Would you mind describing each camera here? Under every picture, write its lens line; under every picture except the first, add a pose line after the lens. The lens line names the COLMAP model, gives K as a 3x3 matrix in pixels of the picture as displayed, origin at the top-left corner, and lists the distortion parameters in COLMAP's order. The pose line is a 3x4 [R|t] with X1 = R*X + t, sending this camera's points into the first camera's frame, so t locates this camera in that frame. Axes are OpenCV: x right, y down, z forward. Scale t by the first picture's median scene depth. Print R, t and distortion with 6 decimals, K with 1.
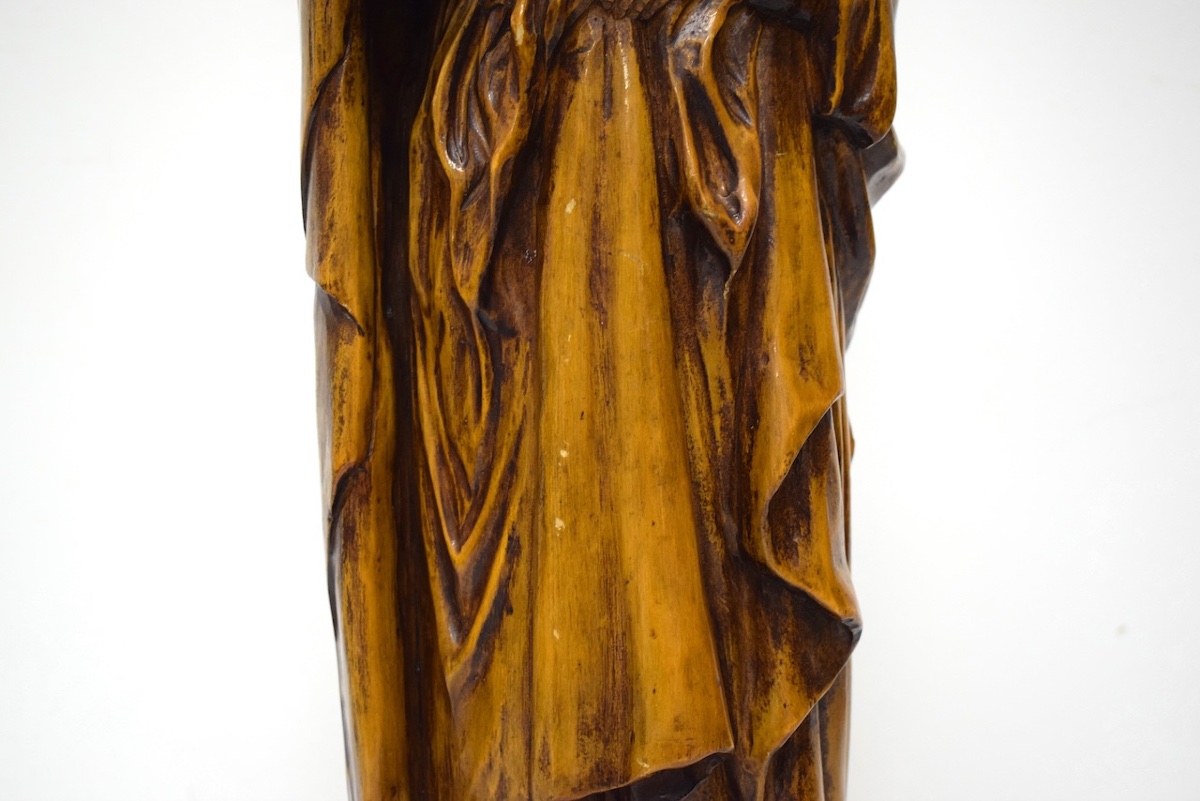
lens RADIAL K [[1722.1, 0, 612.1], [0, 1722.1, 404.6], [0, 0, 1]] dist [-0.032880, 0.000000]
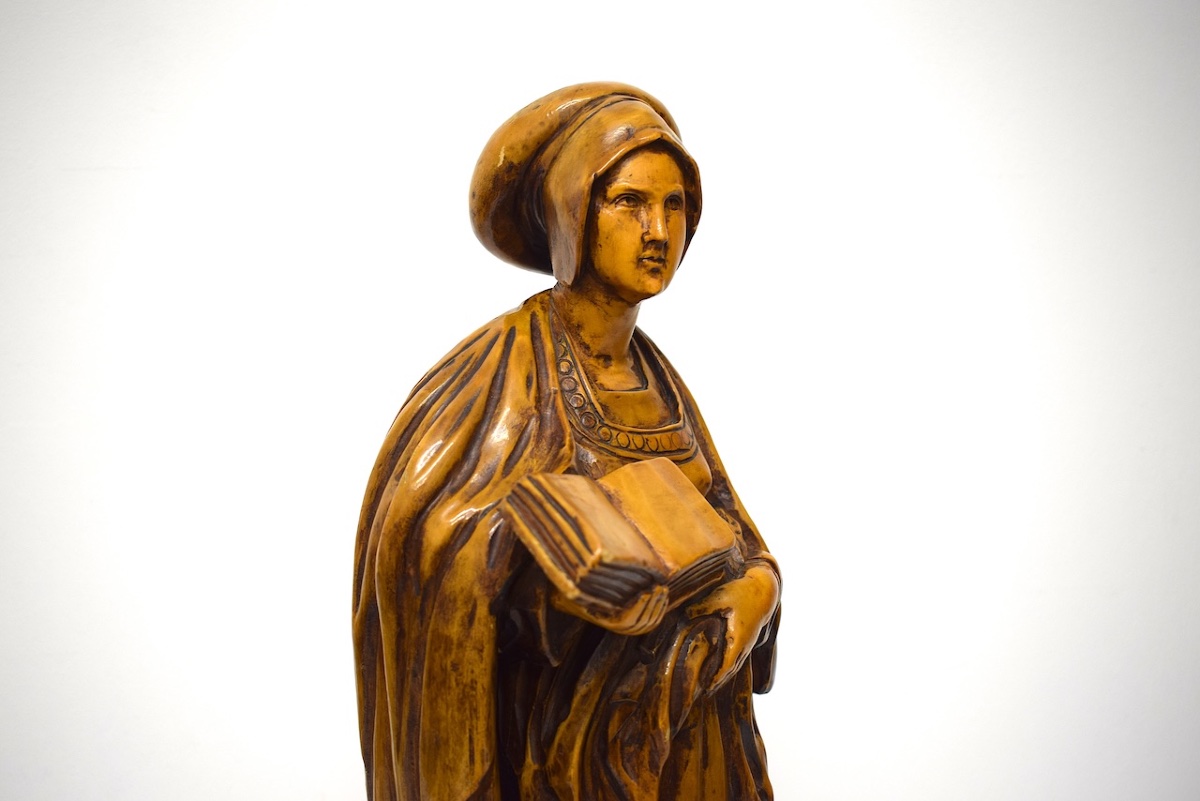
lens RADIAL K [[1127.0, 0, 603.3], [0, 1127.0, 402.2], [0, 0, 1]] dist [-0.052661, 0.000000]
pose [[0.743385, -0.093458, 0.662303, -0.603123], [0.031953, 0.994022, 0.104402, -0.530105], [-0.668100, -0.056448, 0.741927, 0.386931]]
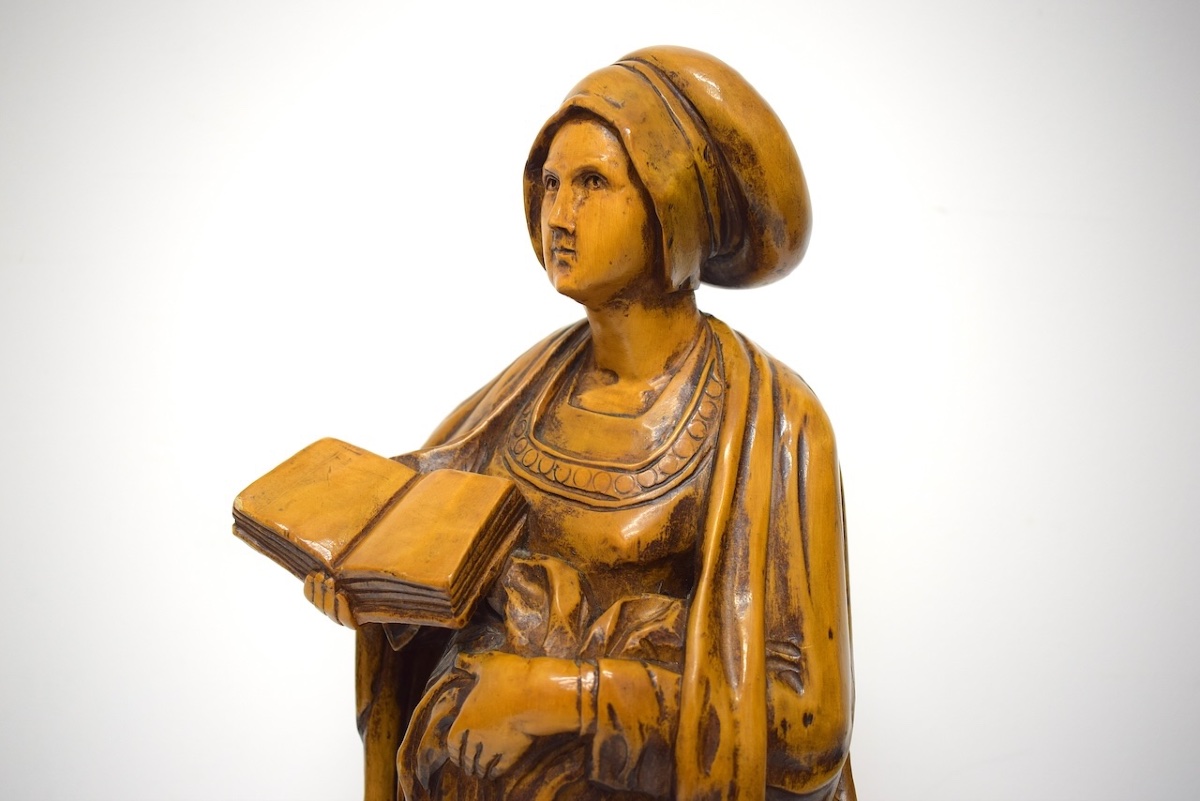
lens RADIAL K [[1078.2, 0, 597.0], [0, 1078.2, 398.5], [0, 0, 1]] dist [-0.077360, 0.004518]
pose [[0.777924, 0.088464, -0.622100, 0.459844], [-0.075863, 0.996021, 0.046771, -0.486927], [0.623762, 0.010810, 0.781539, 0.482006]]
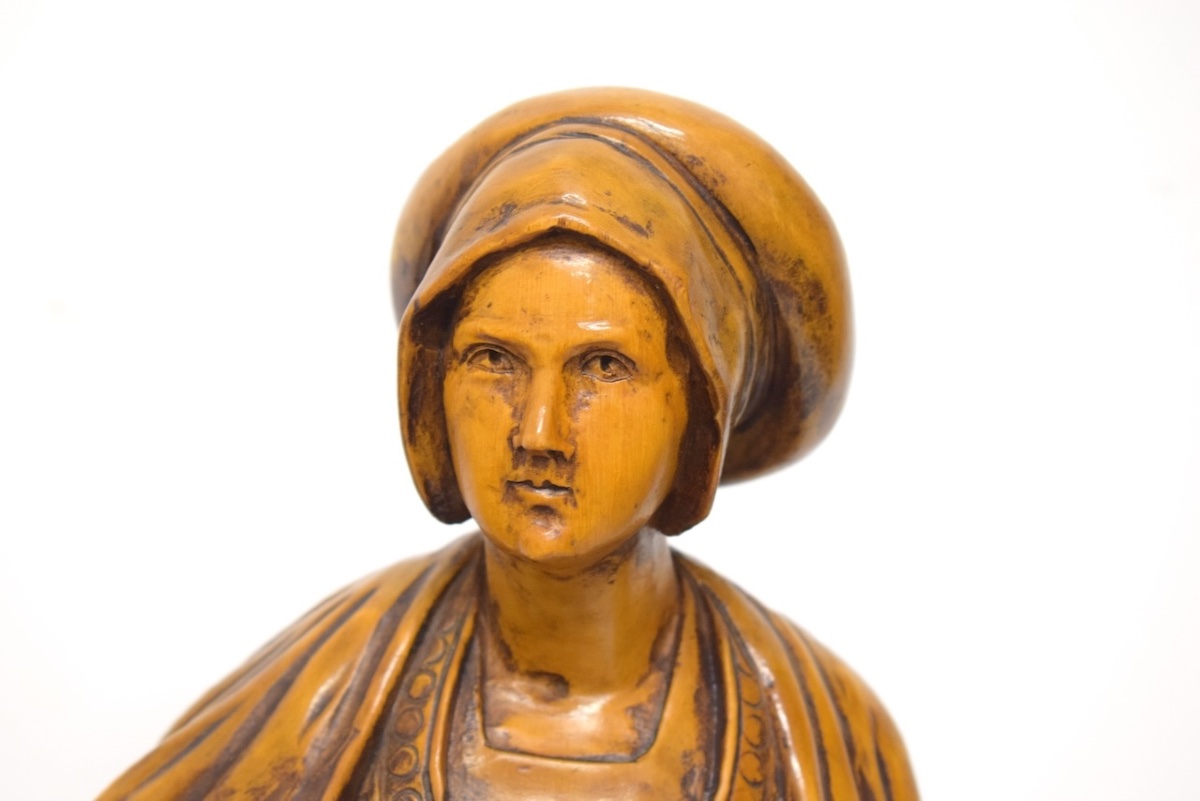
lens RADIAL K [[2704.9, 0, 600.3], [0, 2704.9, 403.3], [0, 0, 1]] dist [-0.006033, 0.000000]
pose [[0.997270, 0.025325, -0.069367, 0.092141], [-0.022039, 0.998617, 0.047730, -0.622457], [0.070480, -0.046071, 0.996449, 0.060769]]
